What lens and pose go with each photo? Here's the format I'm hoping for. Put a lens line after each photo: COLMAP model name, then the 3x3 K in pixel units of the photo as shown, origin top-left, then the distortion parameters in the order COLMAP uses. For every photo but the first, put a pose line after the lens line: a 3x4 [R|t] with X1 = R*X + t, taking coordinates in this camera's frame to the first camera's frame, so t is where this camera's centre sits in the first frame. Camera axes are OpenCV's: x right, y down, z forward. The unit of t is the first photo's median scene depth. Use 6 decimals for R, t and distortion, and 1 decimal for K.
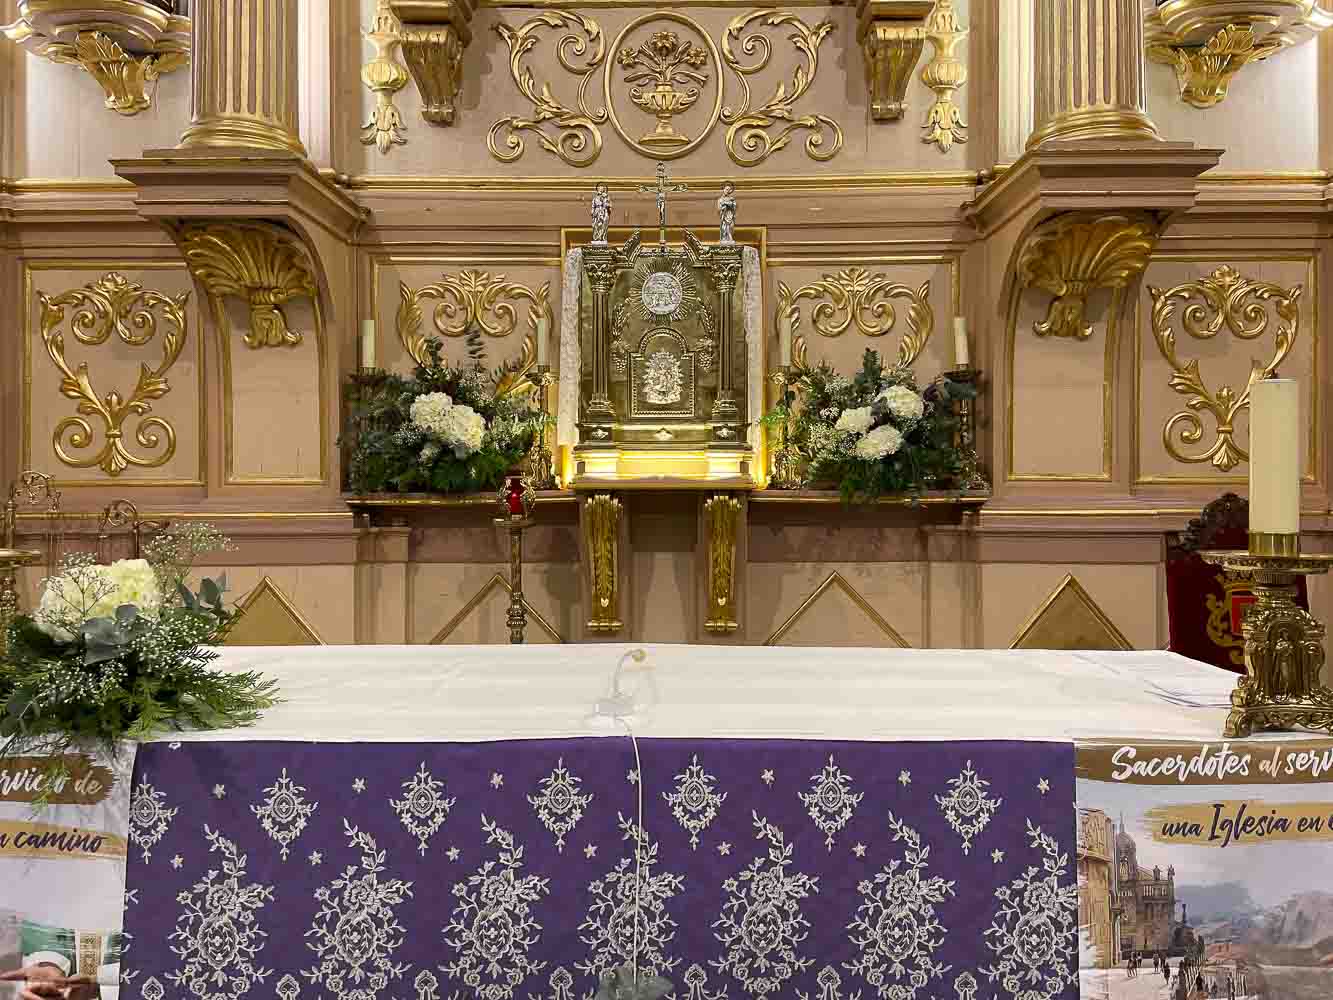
lens RADIAL K [[991.5, 0, 674.5], [0, 991.5, 488.9], [0, 0, 1]] dist [0.076096, -0.095633]
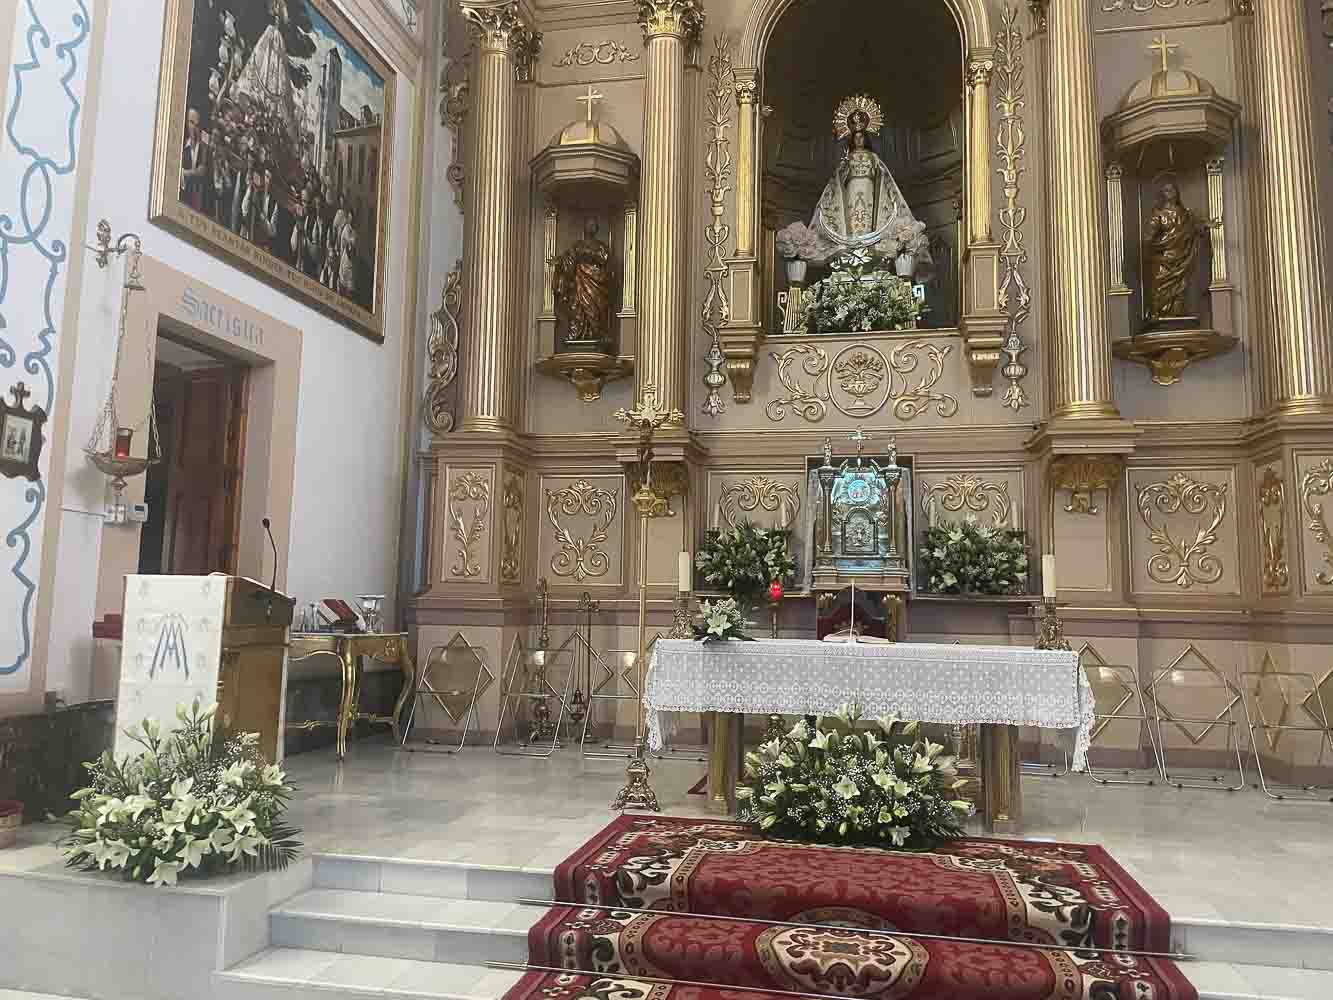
lens RADIAL K [[991.5, 0, 667.1], [0, 991.5, 485.8], [0, 0, 1]] dist [0.076096, -0.095633]
pose [[0.981412, -0.004426, -0.191864, -0.007573], [-0.019316, 0.992379, -0.121696, 0.036455], [0.190941, 0.123140, 0.973847, -0.918305]]
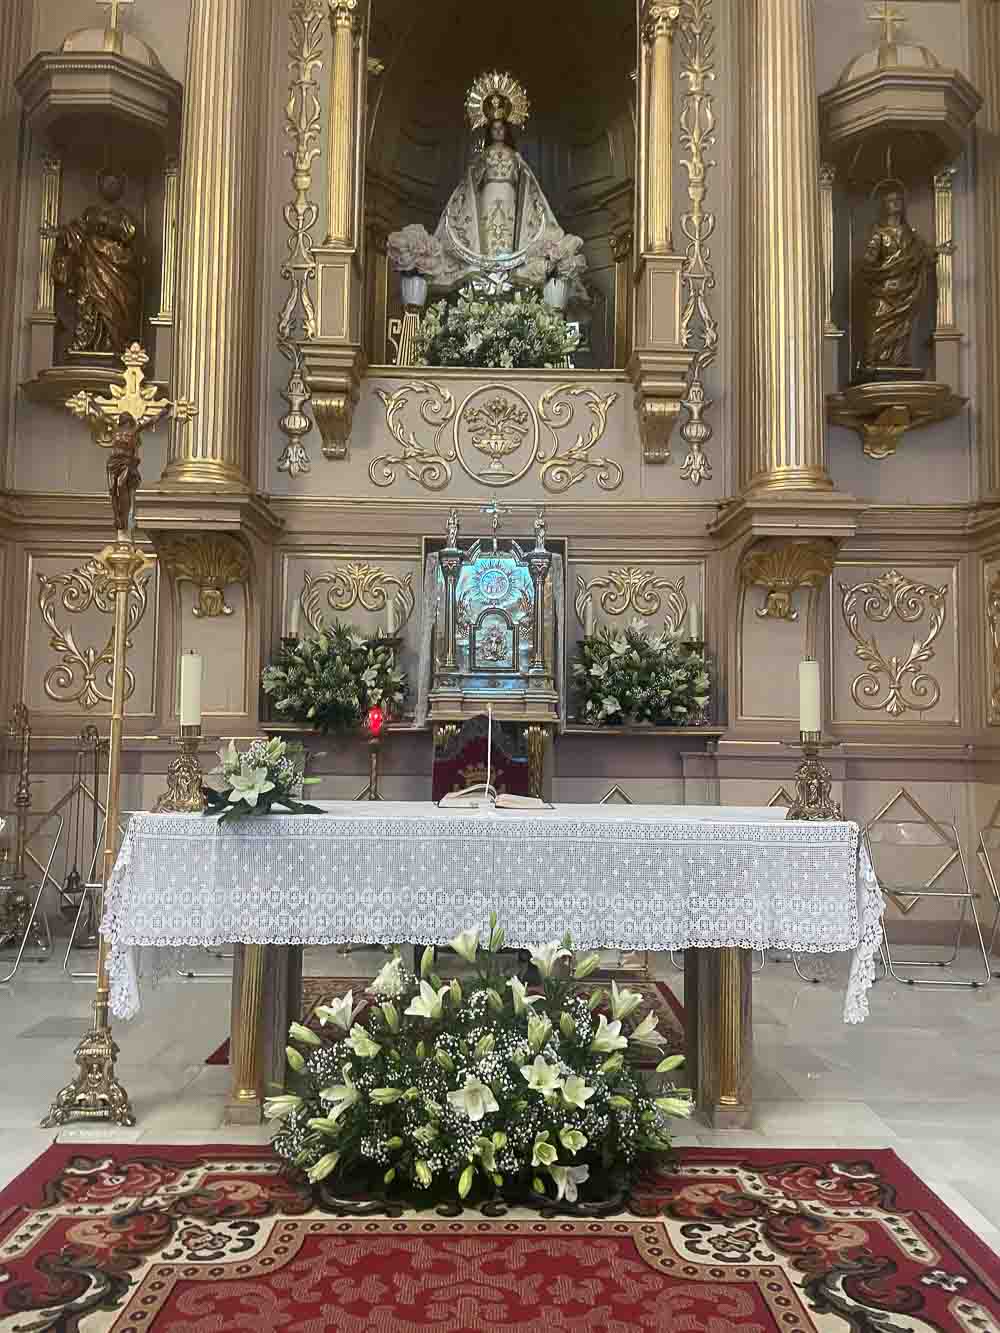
lens RADIAL K [[991.5, 0, 507.3], [0, 991.5, 665.9], [0, 0, 1]] dist [0.076096, -0.095633]
pose [[0.999612, 0.015043, 0.023422, -0.023610], [-0.013250, 0.997104, -0.074892, 0.023575], [-0.024481, 0.074553, 0.996917, -0.372698]]
